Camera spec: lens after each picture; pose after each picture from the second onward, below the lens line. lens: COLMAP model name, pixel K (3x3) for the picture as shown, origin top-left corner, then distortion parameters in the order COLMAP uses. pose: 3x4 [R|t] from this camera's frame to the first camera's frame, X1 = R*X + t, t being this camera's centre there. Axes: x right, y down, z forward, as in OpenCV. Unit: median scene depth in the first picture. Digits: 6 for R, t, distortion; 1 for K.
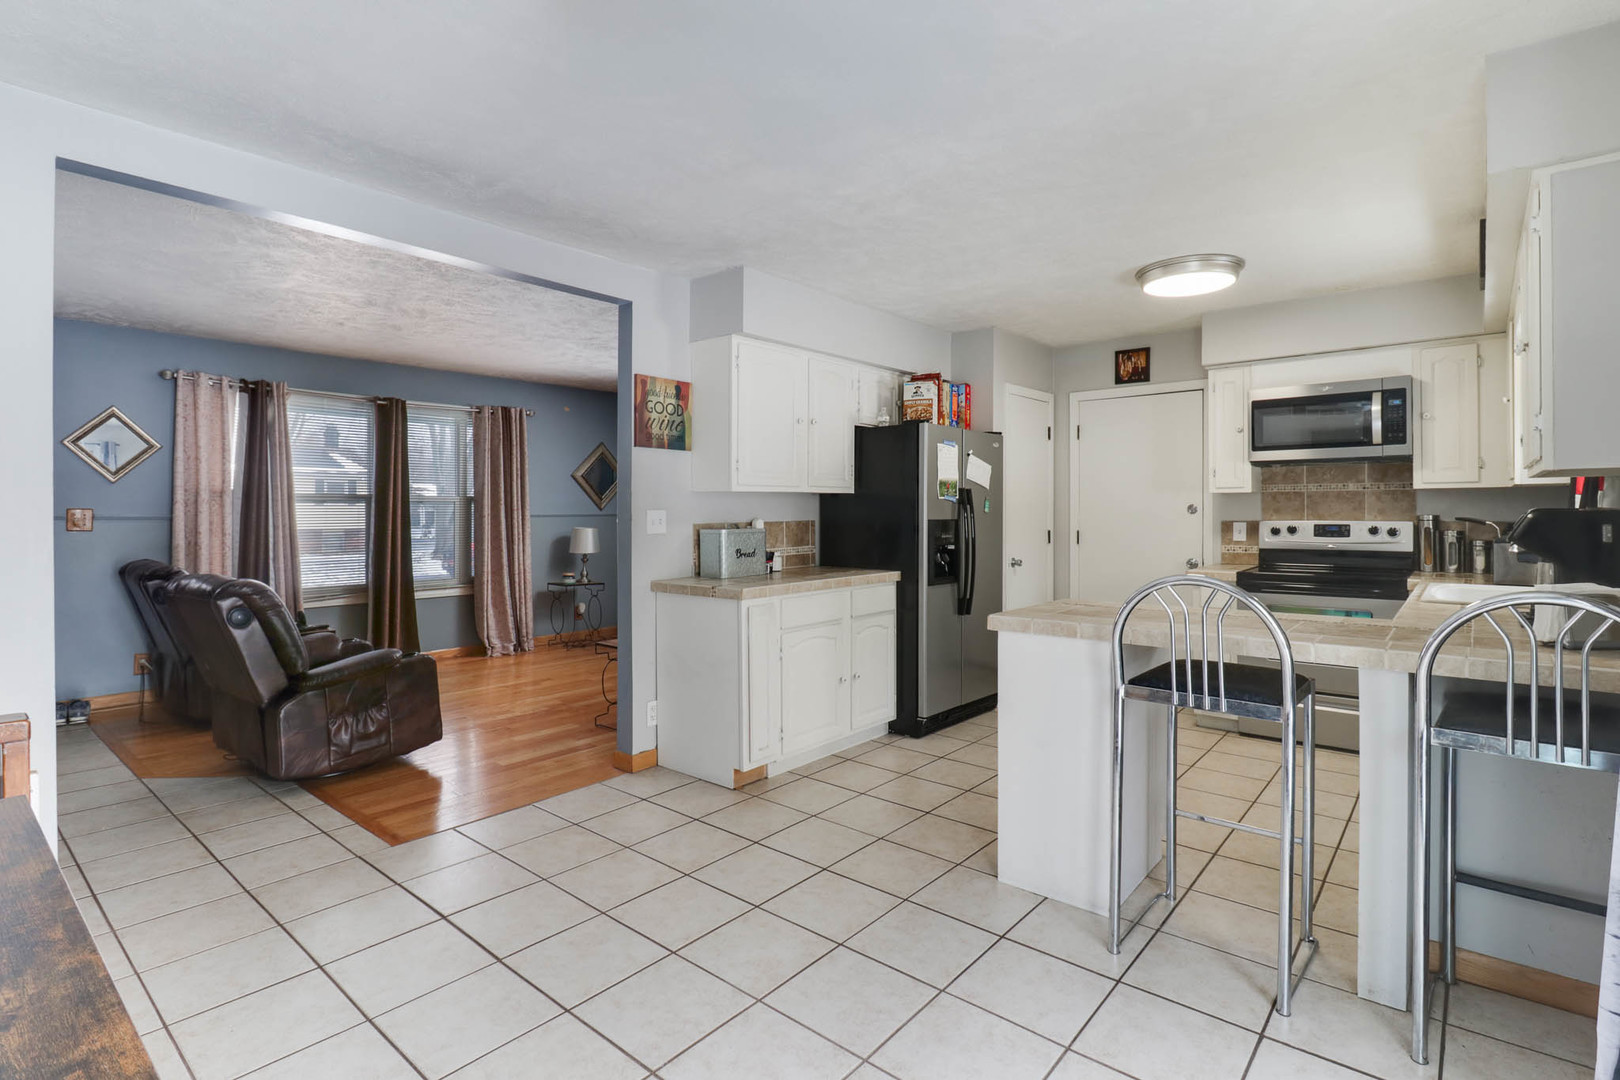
lens RADIAL K [[798.1, 0, 815.5], [0, 798.1, 511.7], [0, 0, 1]] dist [0.000853, -0.001717]
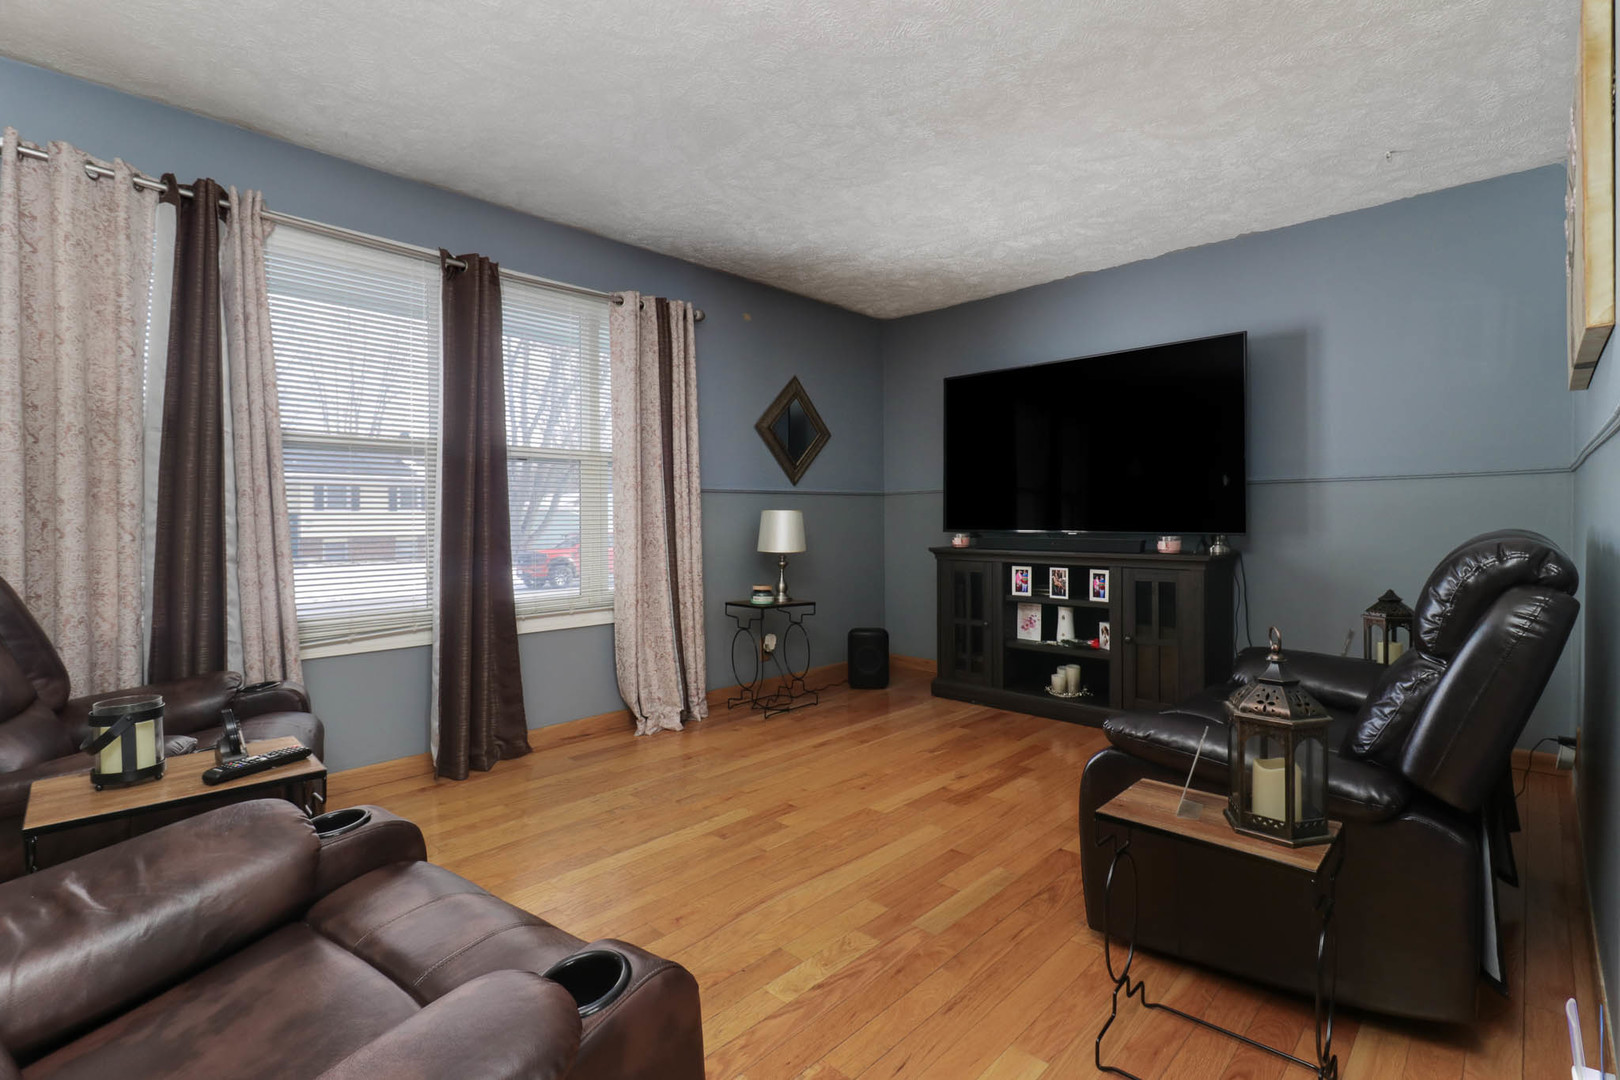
lens RADIAL K [[772.7, 0, 804.6], [0, 772.7, 534.3], [0, 0, 1]] dist [-0.007697, -0.002338]
pose [[0.997070, -0.000395, -0.076497, -0.251008], [0.002118, 0.999746, 0.022439, 0.027279], [0.076469, -0.022536, 0.996817, 0.464779]]
